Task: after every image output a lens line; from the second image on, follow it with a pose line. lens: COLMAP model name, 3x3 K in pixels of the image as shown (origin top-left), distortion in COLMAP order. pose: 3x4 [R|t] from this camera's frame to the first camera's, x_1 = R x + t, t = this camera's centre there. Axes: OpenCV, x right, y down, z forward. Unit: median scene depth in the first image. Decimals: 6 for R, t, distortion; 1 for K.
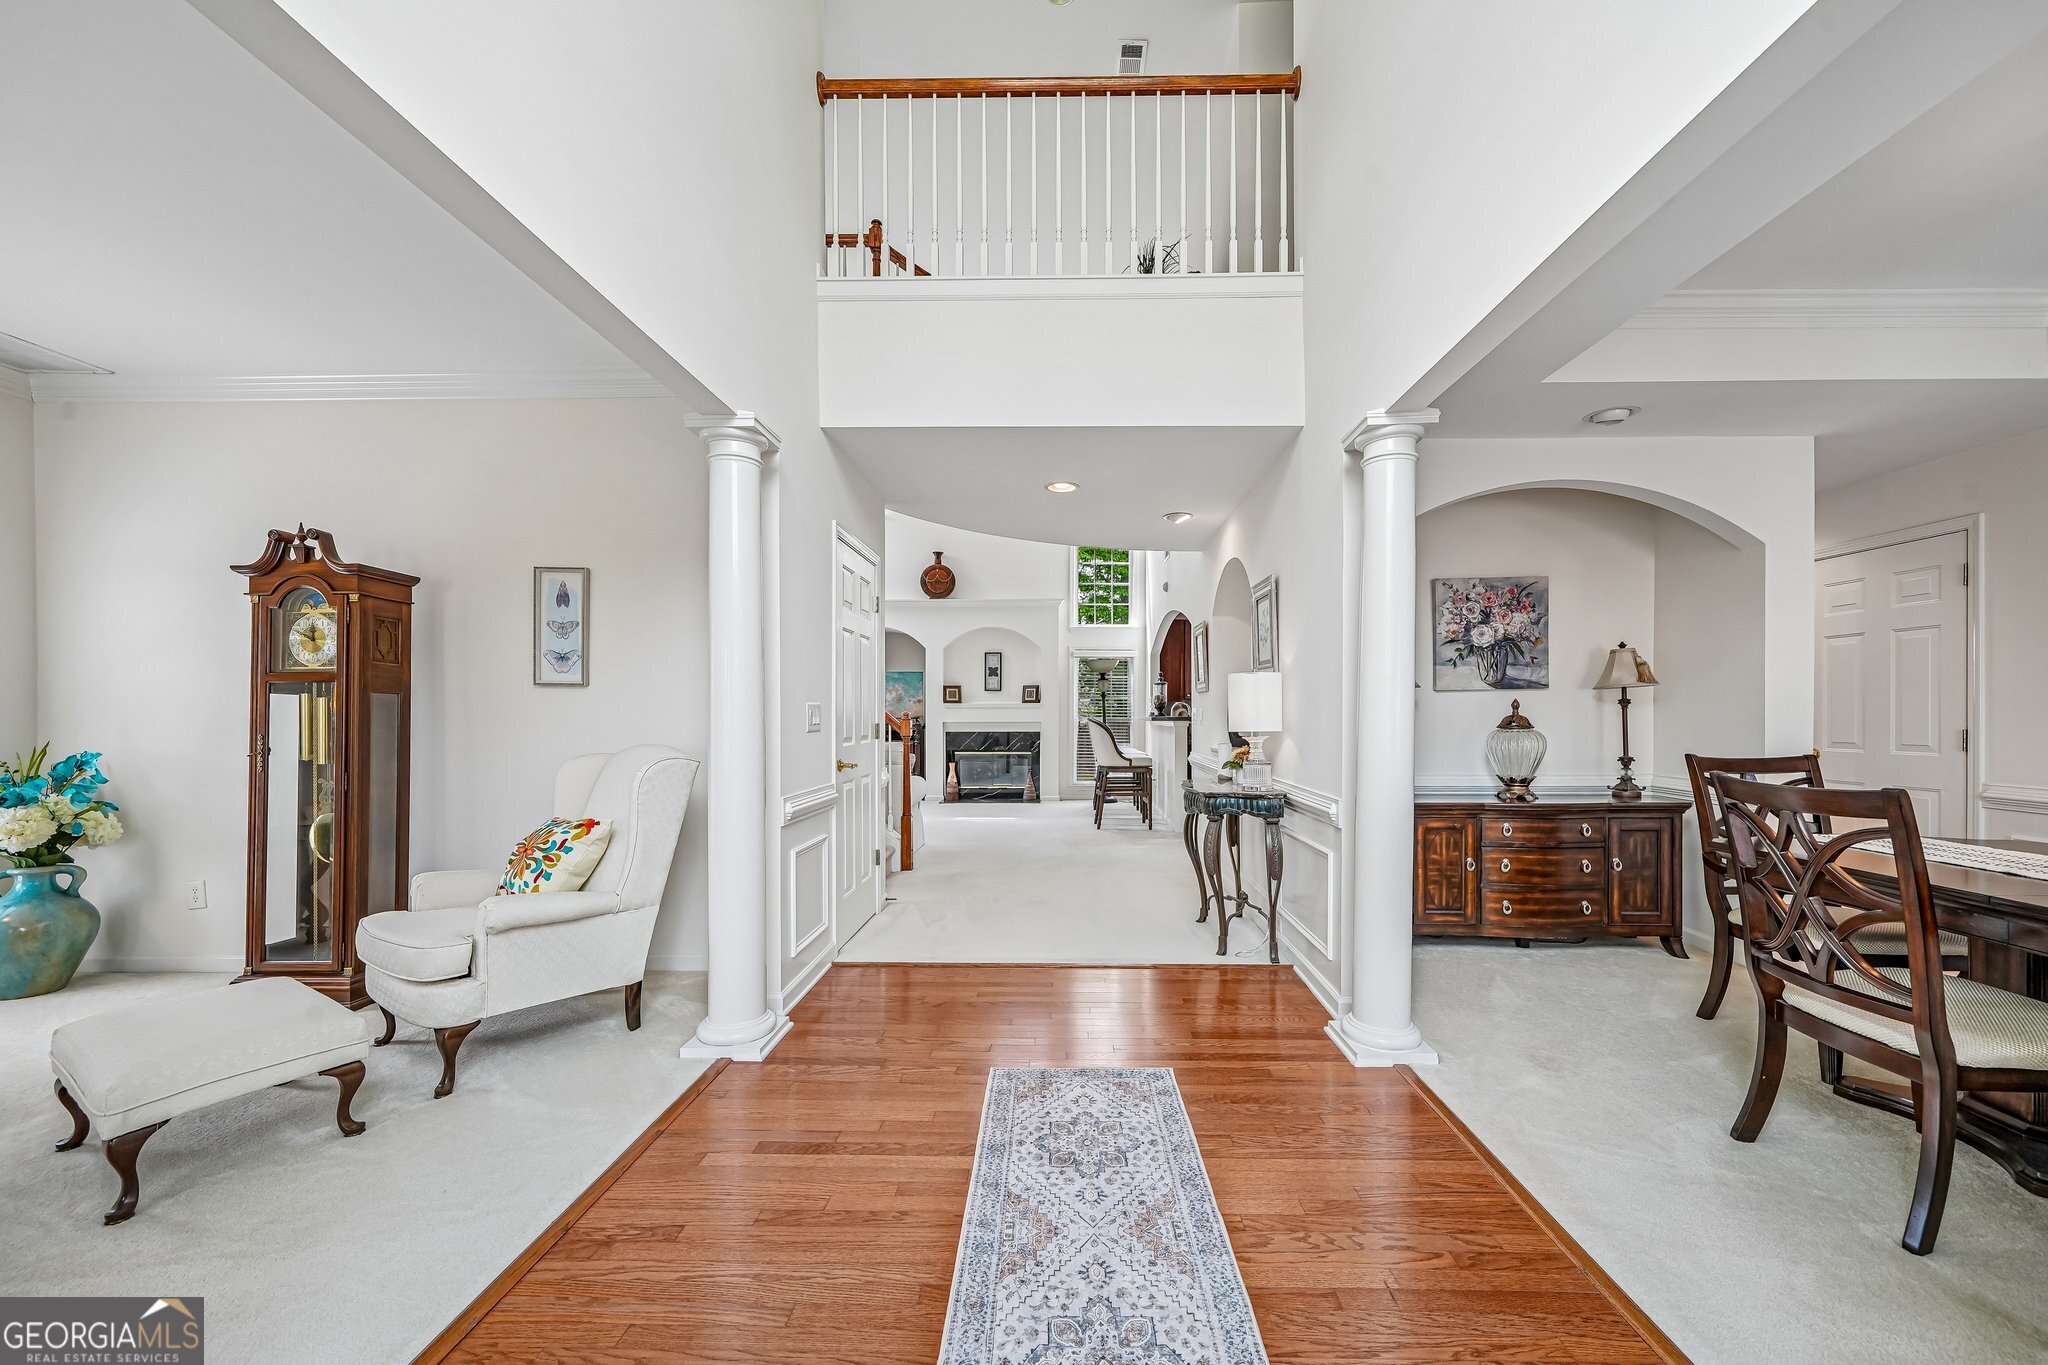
lens RADIAL K [[745.5, 0, 1045.6], [0, 745.5, 710.0], [0, 0, 1]] dist [-0.000004, 0.000048]
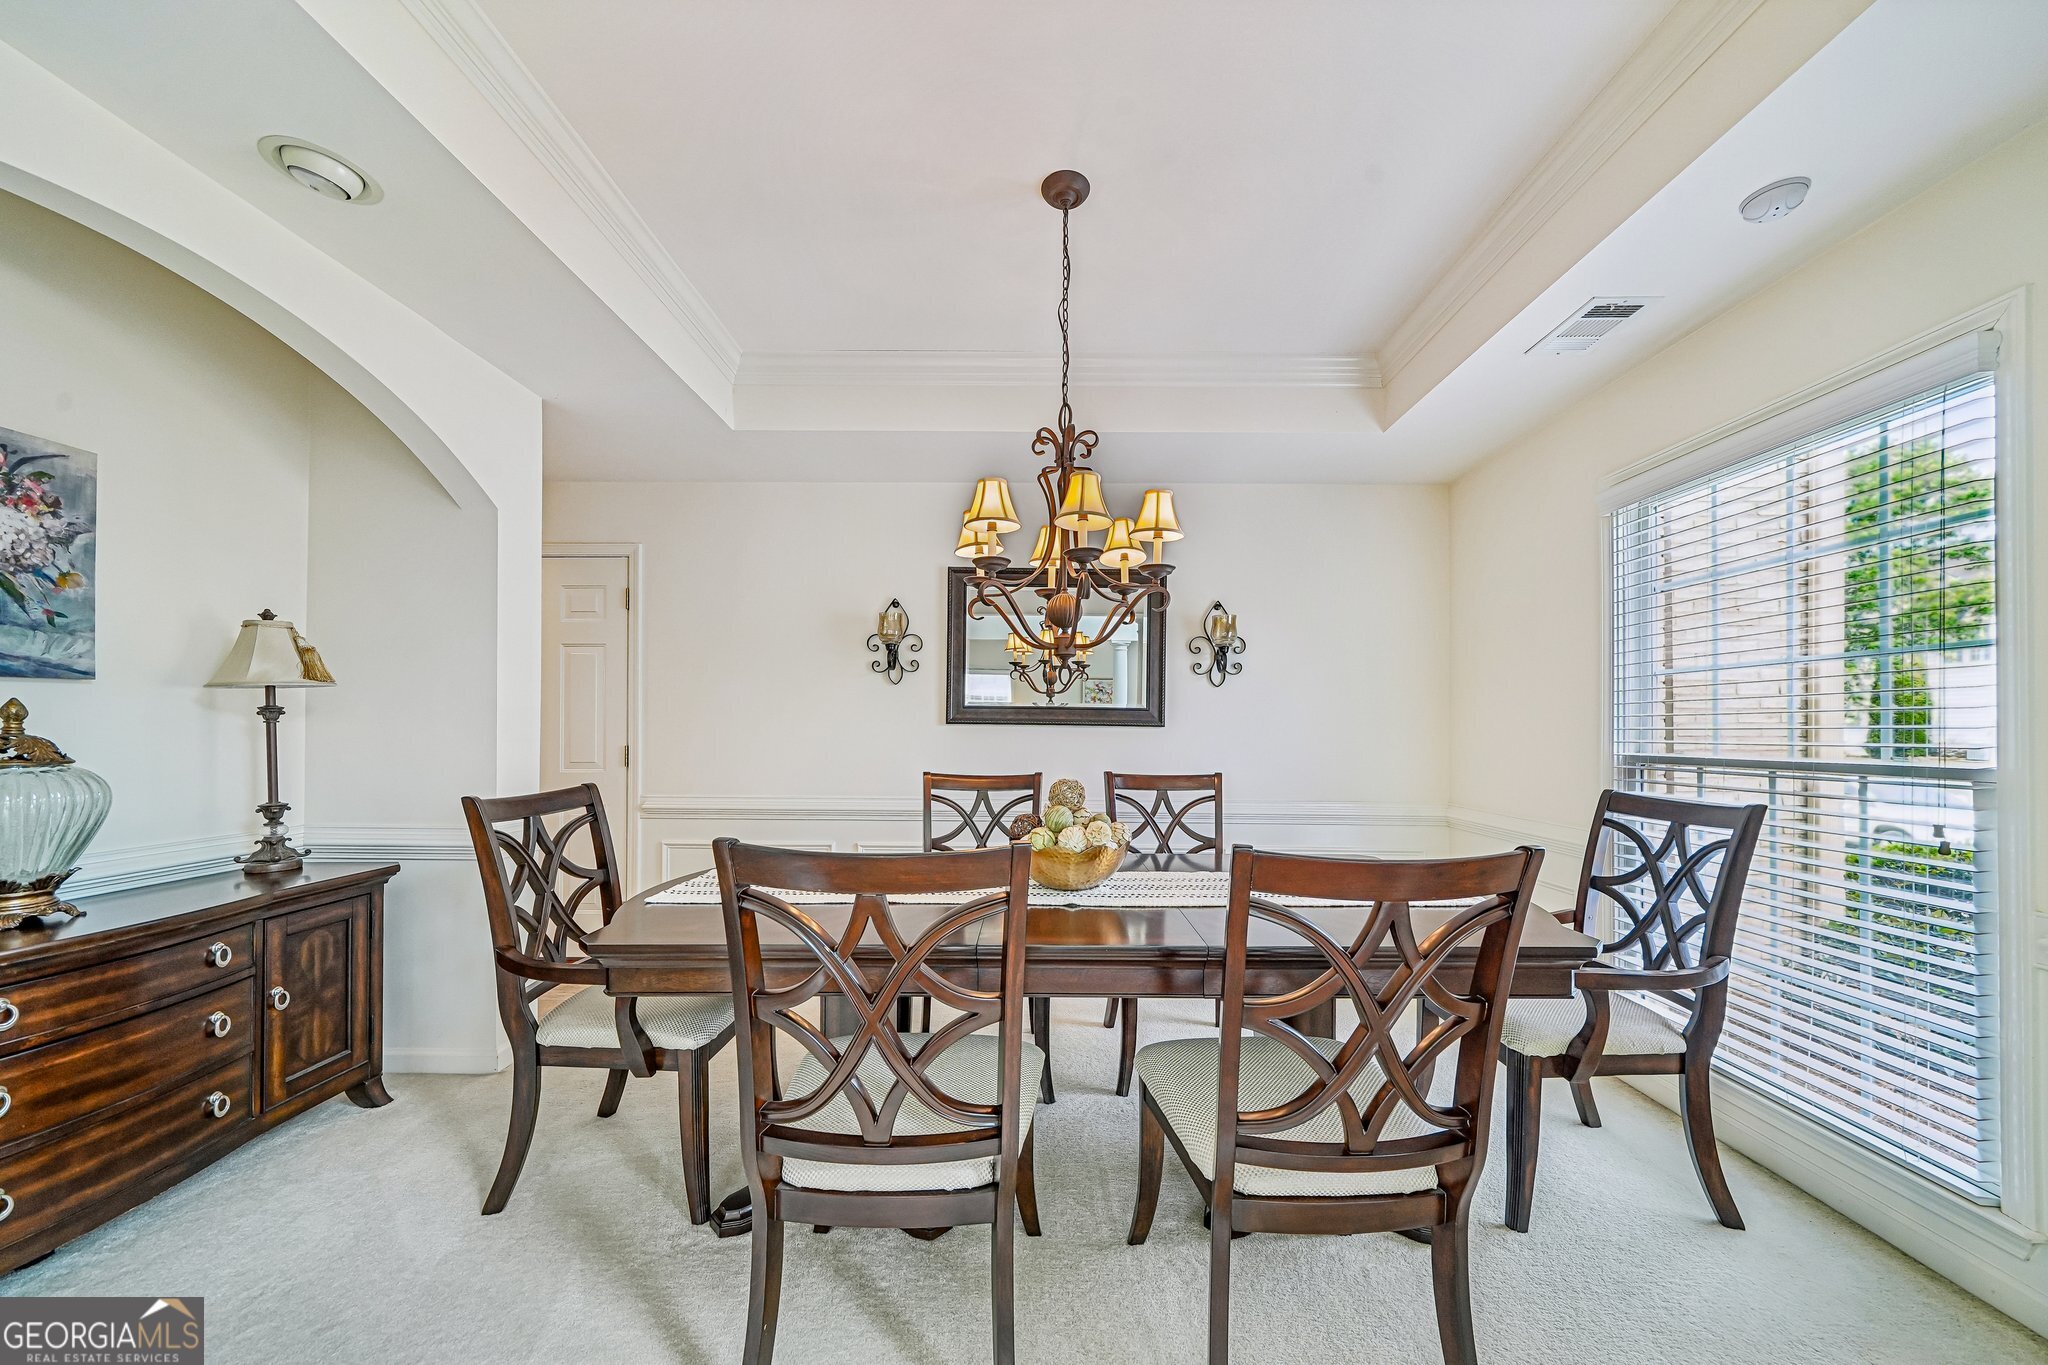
lens RADIAL K [[712.6, 0, 1032.9], [0, 712.6, 726.3], [0, 0, 1]] dist [0.006311, 0.000227]
pose [[-0.031086, 0.003890, 0.999509, 0.200625], [-0.007571, 0.999963, -0.004127, -0.001274], [-0.999488, -0.007695, -0.031056, 0.442939]]
